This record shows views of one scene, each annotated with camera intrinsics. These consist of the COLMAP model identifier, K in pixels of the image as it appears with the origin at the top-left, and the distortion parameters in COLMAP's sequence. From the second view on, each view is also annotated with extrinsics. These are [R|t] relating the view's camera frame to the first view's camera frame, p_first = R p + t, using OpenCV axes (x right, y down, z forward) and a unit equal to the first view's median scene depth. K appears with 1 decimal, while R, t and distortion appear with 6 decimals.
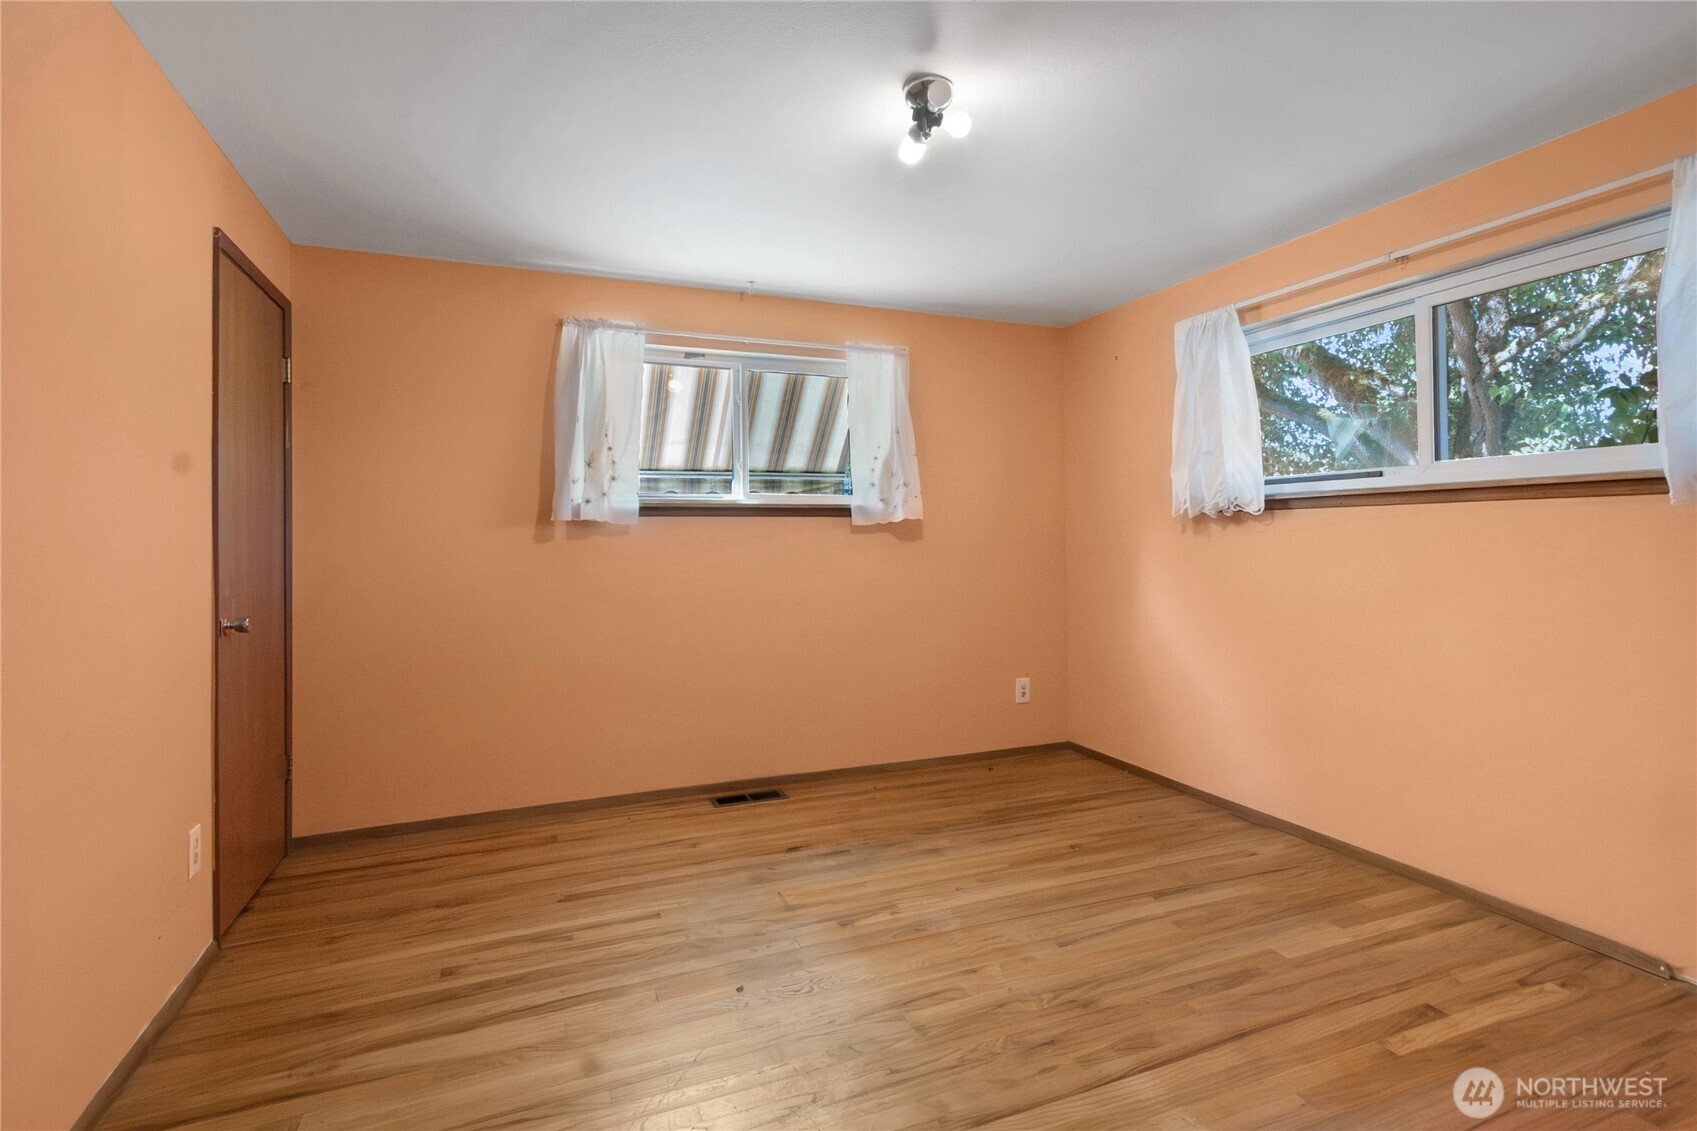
lens RADIAL K [[800.9, 0, 839.6], [0, 800.9, 525.5], [0, 0, 1]] dist [0.001004, -0.000012]
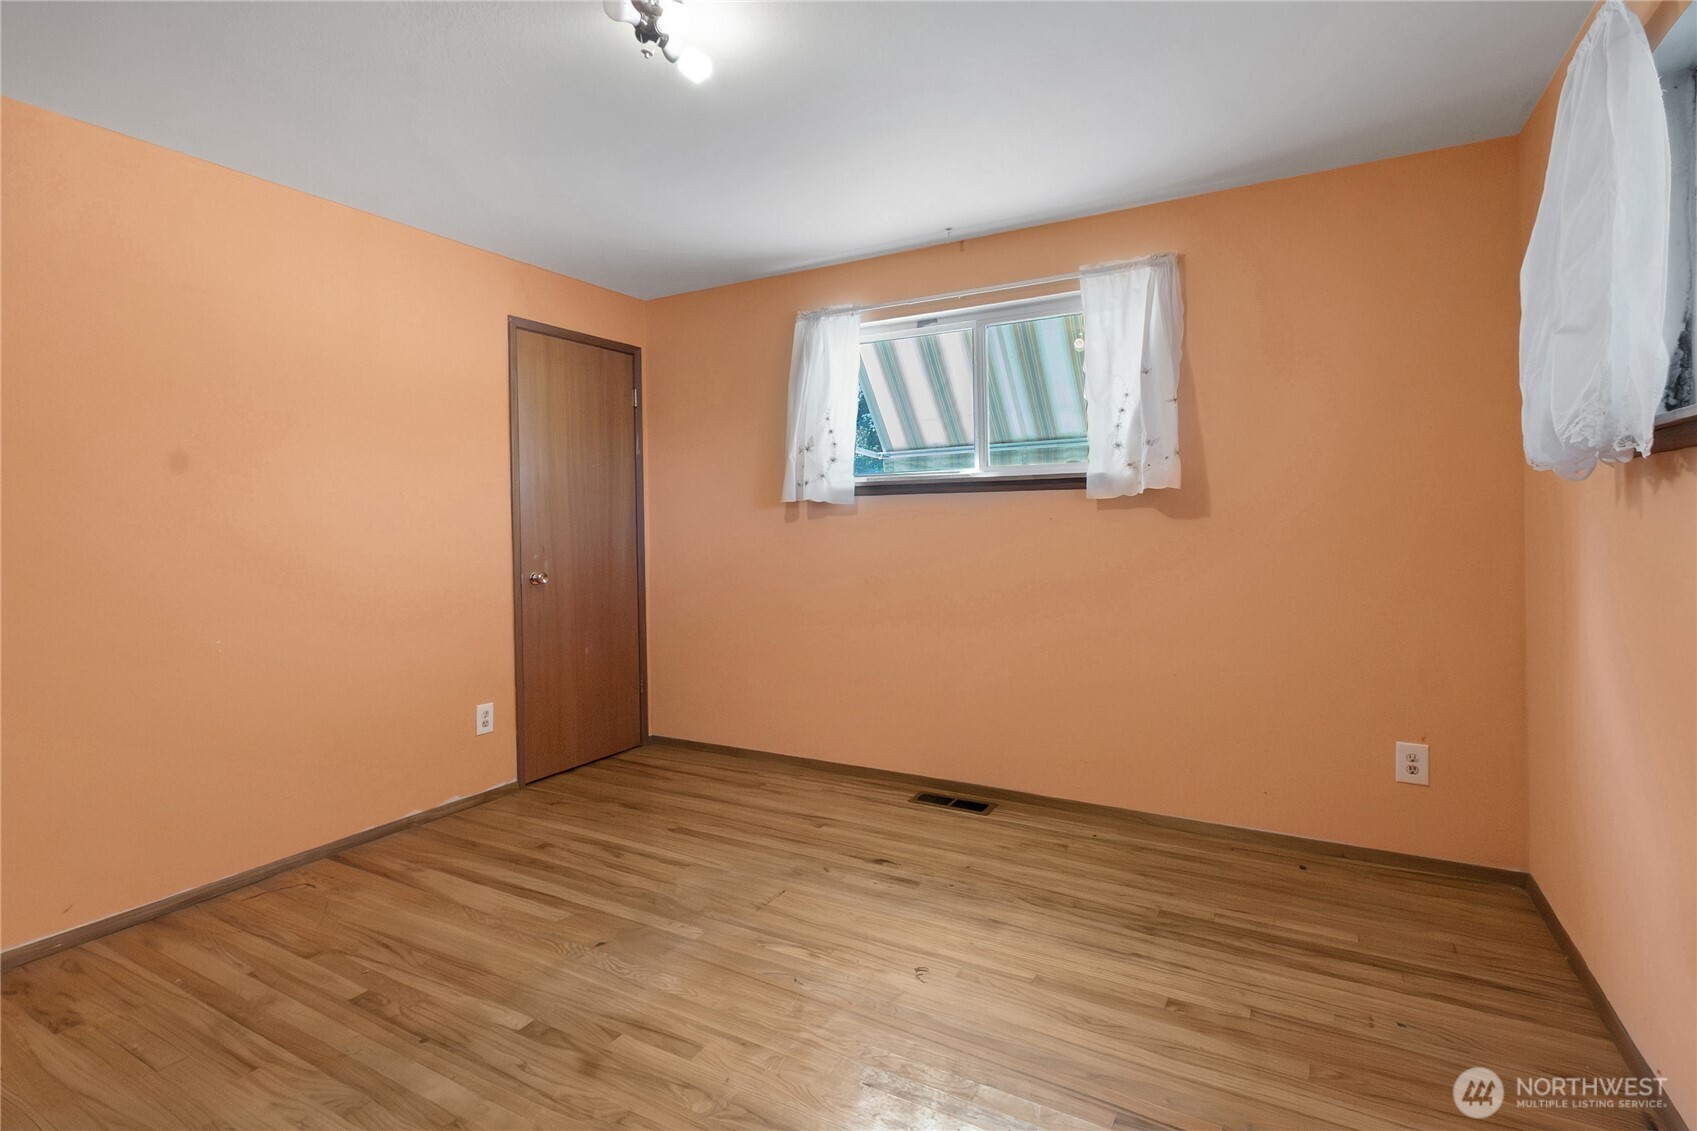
lens RADIAL K [[800.9, 0, 839.6], [0, 800.9, 525.5], [0, 0, 1]] dist [0.001004, -0.000012]
pose [[0.625694, 0.003146, -0.780062, 0.533911], [0.020488, 0.999581, 0.020465, 0.005038], [0.779799, -0.028787, 0.625368, 0.354081]]
